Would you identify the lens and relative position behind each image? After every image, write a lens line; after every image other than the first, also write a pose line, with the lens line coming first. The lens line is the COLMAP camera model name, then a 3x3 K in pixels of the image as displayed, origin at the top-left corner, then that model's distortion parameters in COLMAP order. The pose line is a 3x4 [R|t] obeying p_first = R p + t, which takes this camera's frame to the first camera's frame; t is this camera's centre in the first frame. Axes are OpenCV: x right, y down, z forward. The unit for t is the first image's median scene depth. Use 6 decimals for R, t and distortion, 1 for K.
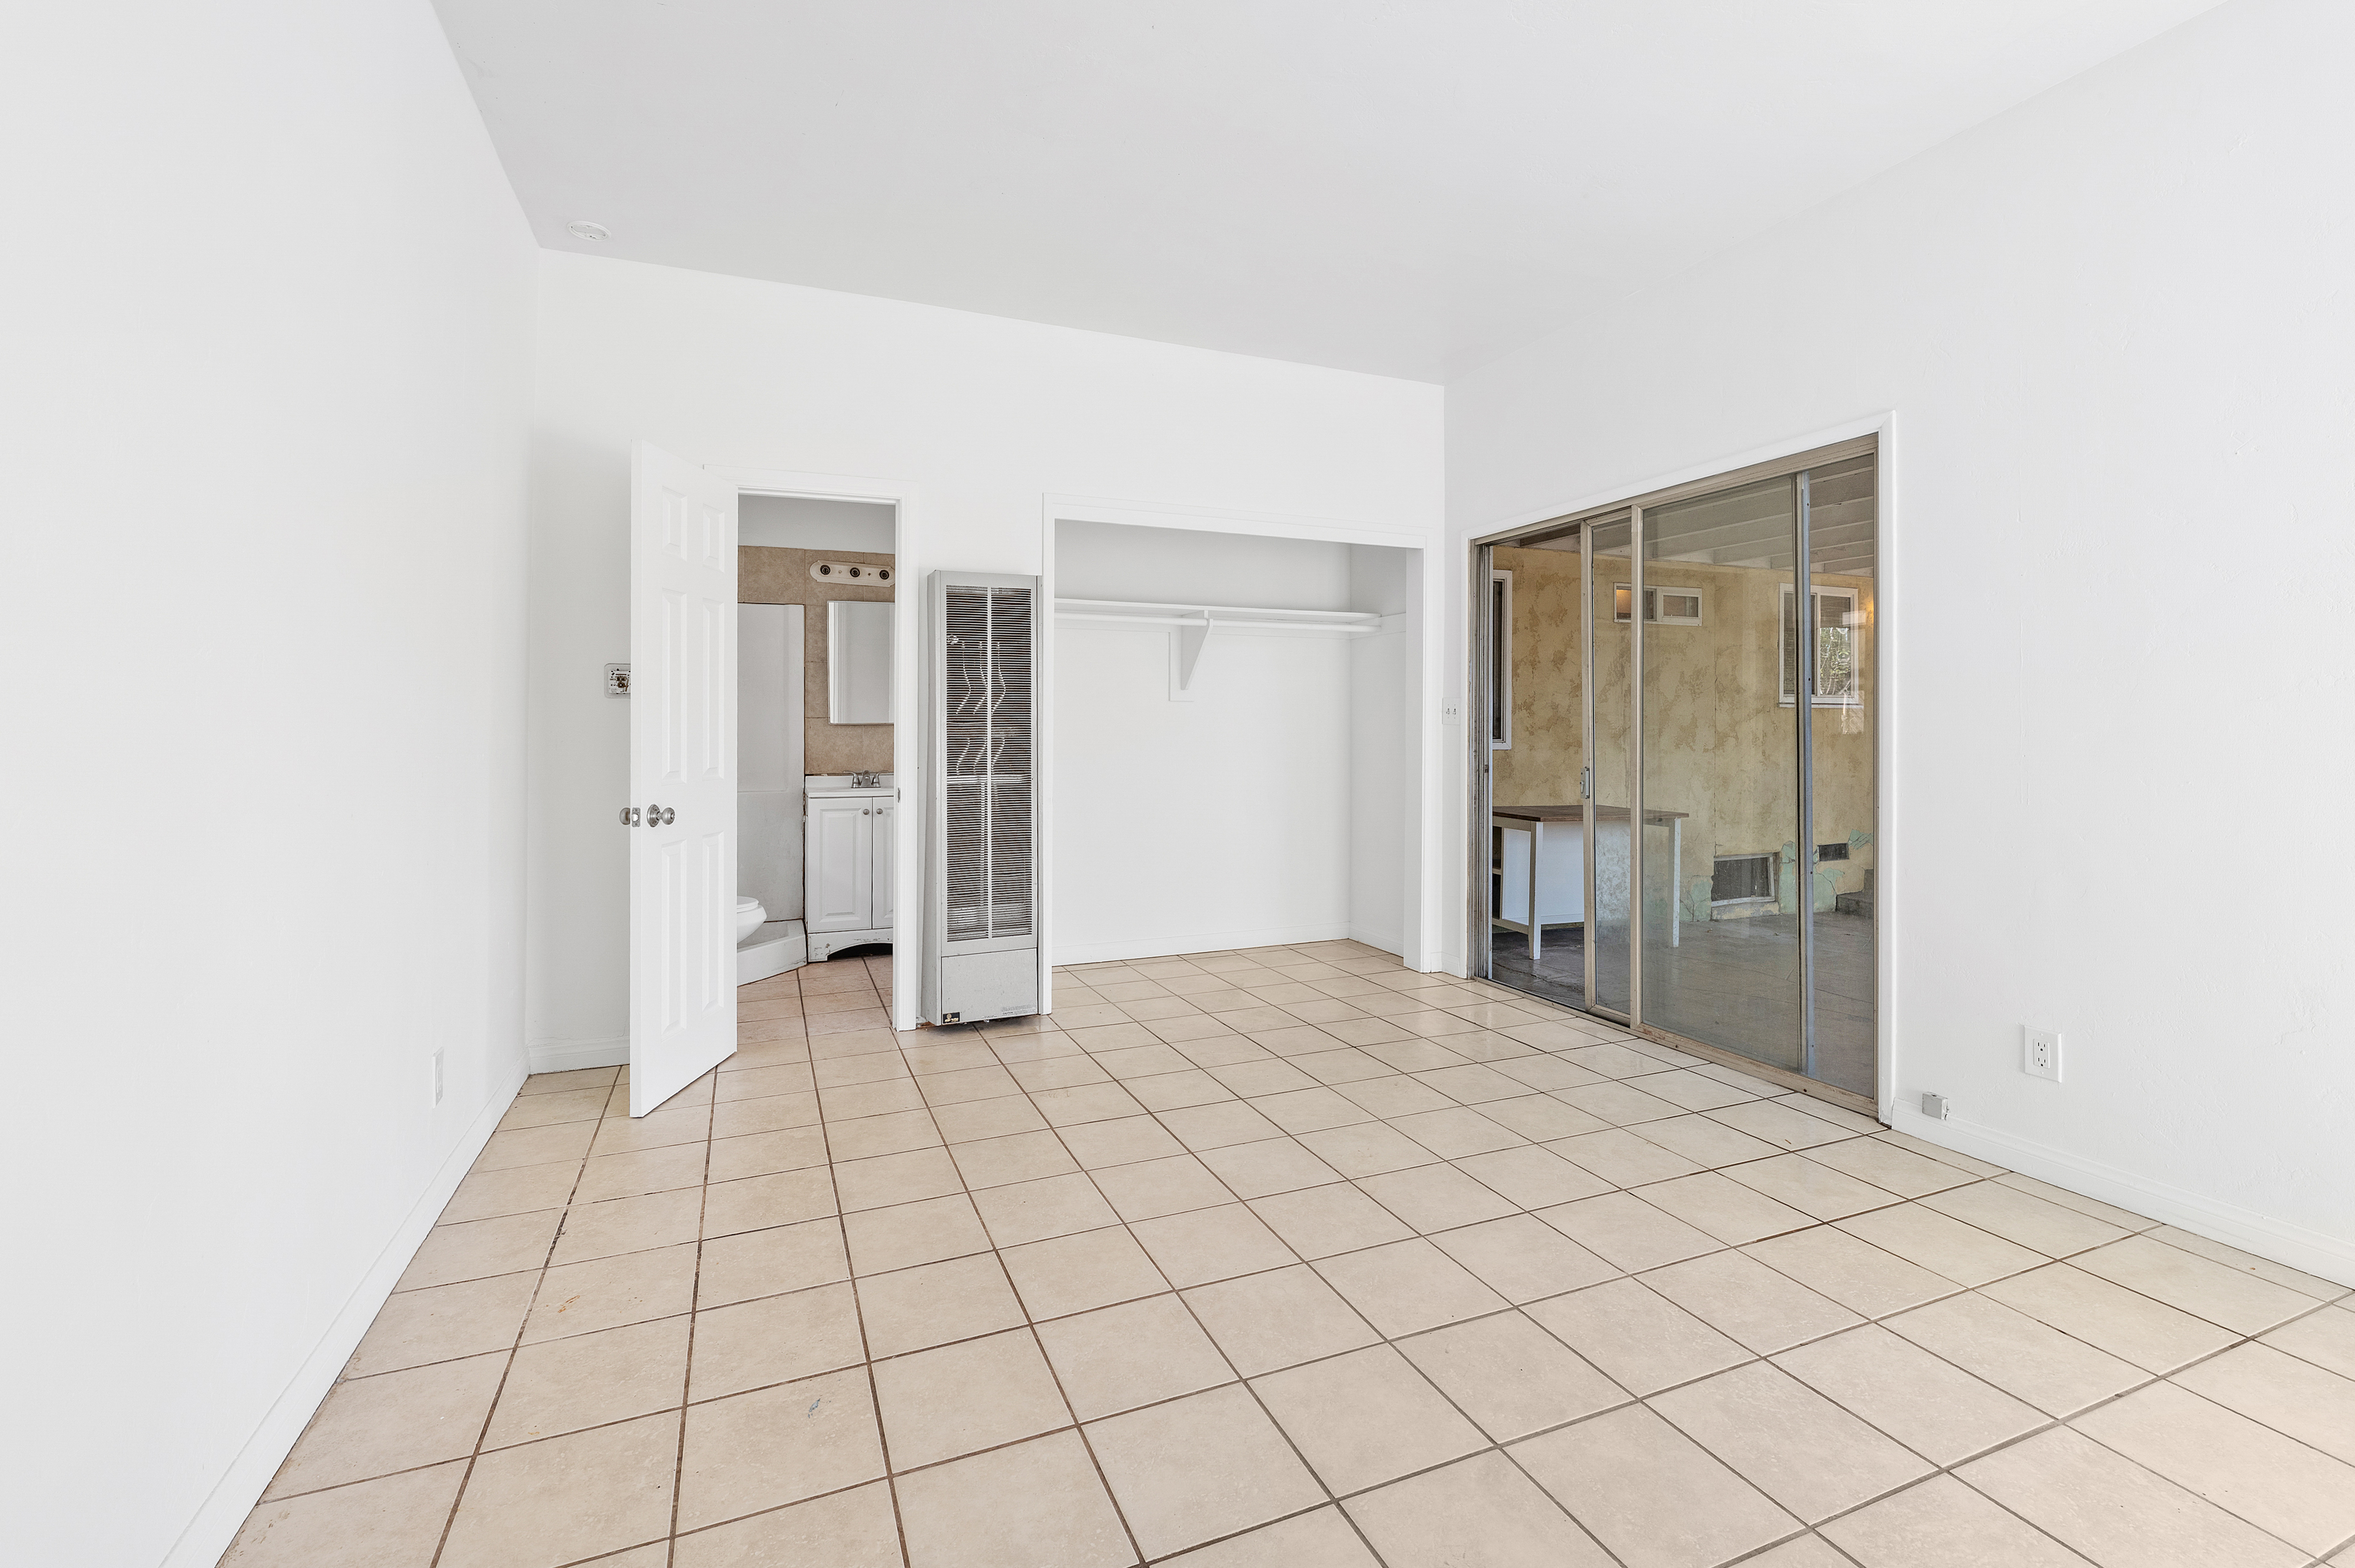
lens RADIAL K [[1020.0, 0, 1175.0], [0, 1020.0, 736.6], [0, 0, 1]] dist [0.001440, 0.000036]
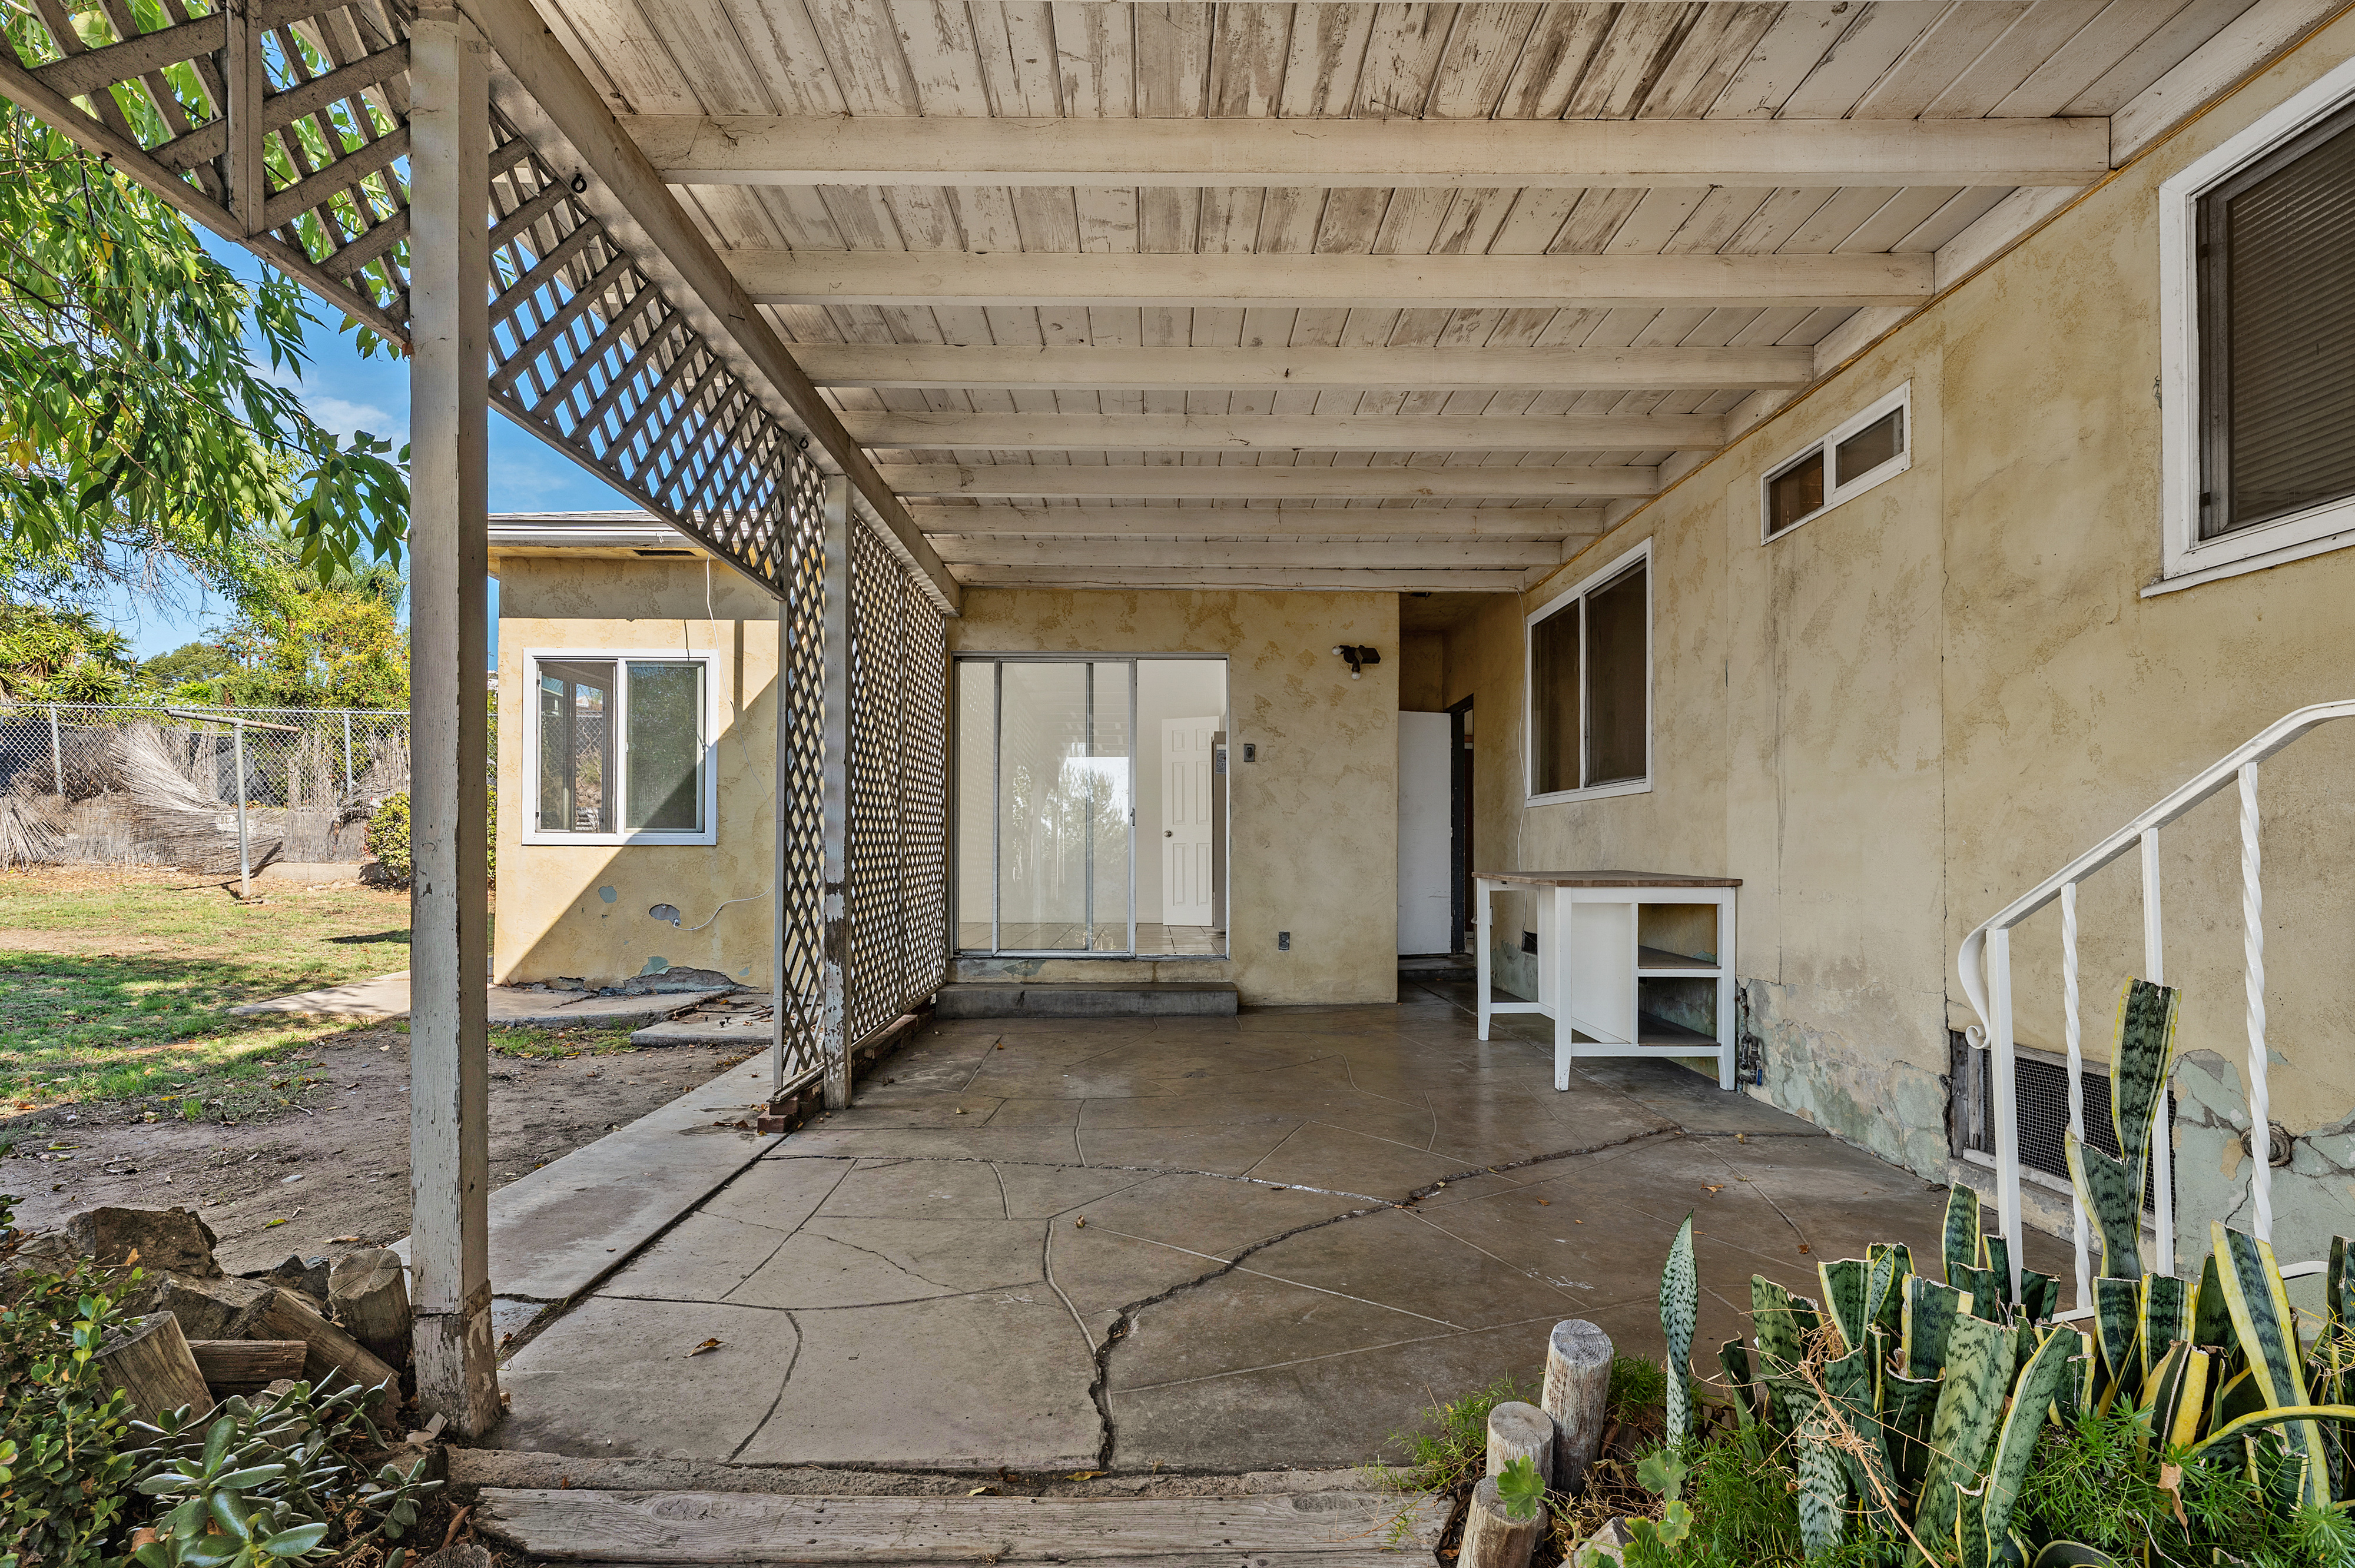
lens RADIAL K [[1094.8, 0, 1172.0], [0, 1094.8, 834.7], [0, 0, 1]] dist [0.001733, -0.000316]
pose [[-0.381669, -0.012688, -0.924212, 1.047142], [-0.001044, 0.999911, -0.013296, 0.047986], [0.924299, -0.004110, -0.381648, 0.894620]]
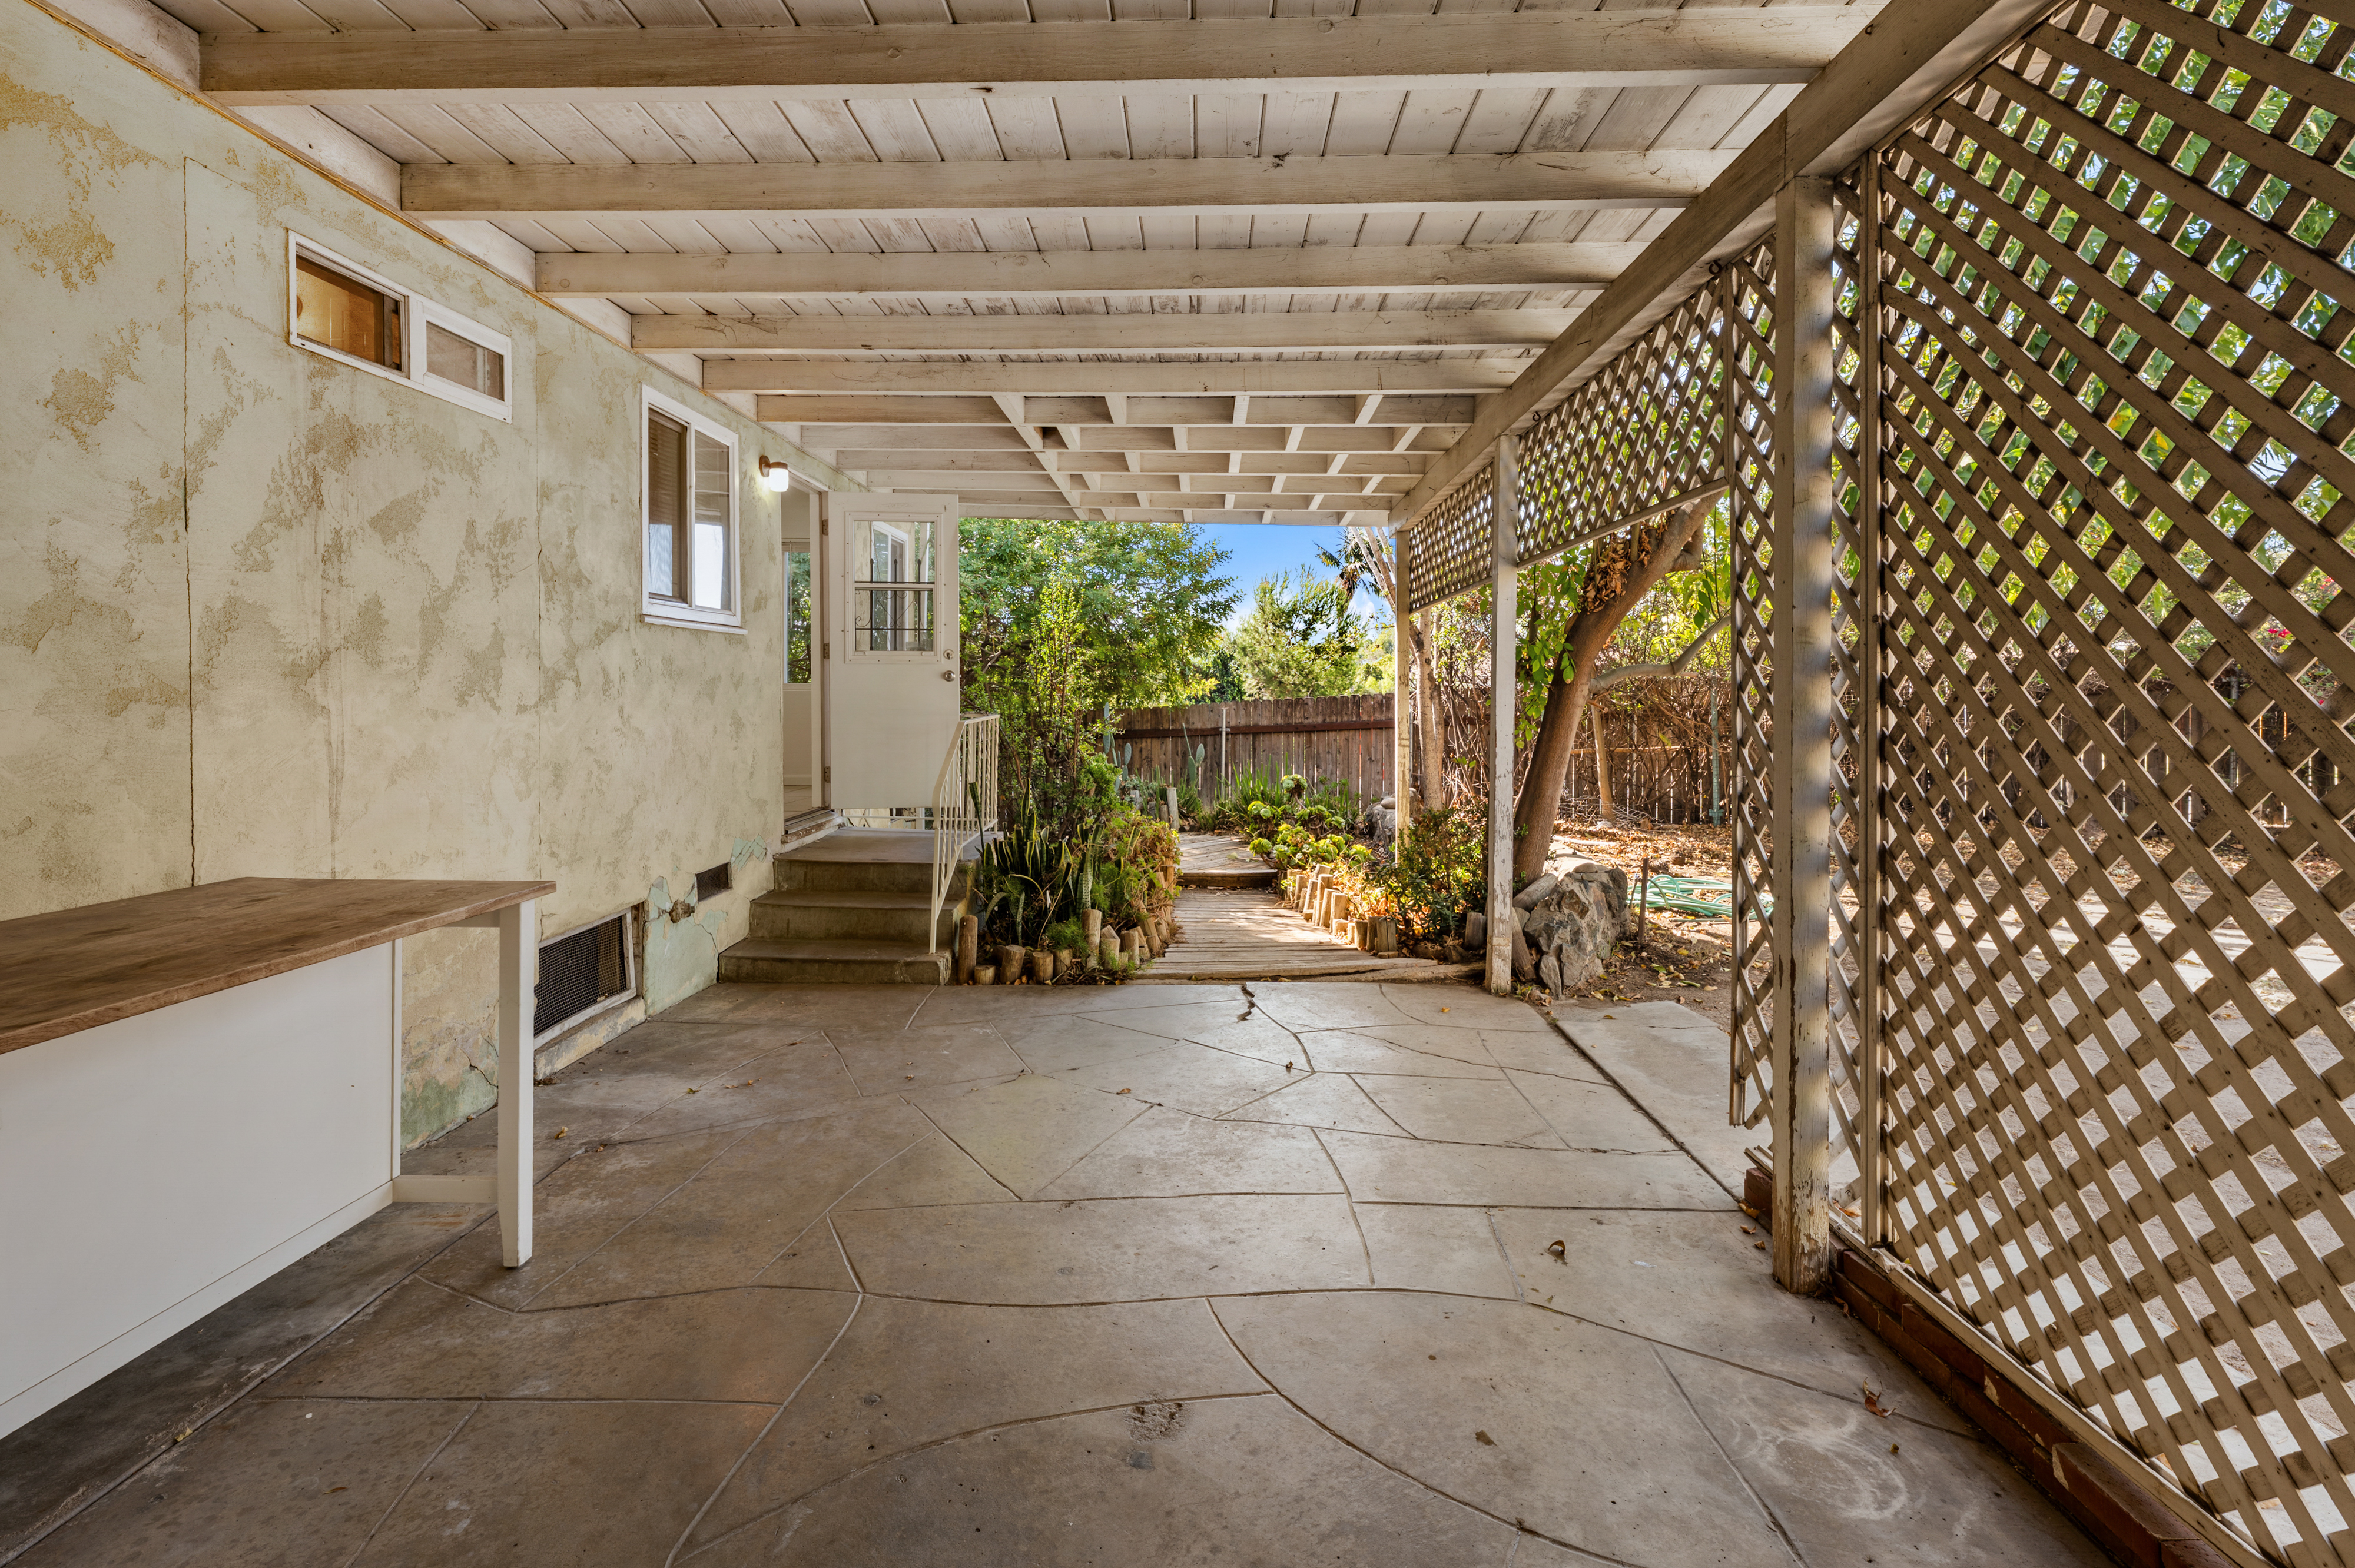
lens RADIAL K [[1094.8, 0, 1184.9], [0, 1094.8, 702.6], [0, 0, 1]] dist [0.001733, -0.000316]
pose [[0.403700, -0.011234, 0.914822, 0.202938], [-0.000020, 0.999924, 0.012288, 0.005035], [-0.914891, -0.004979, 0.403670, 0.548346]]
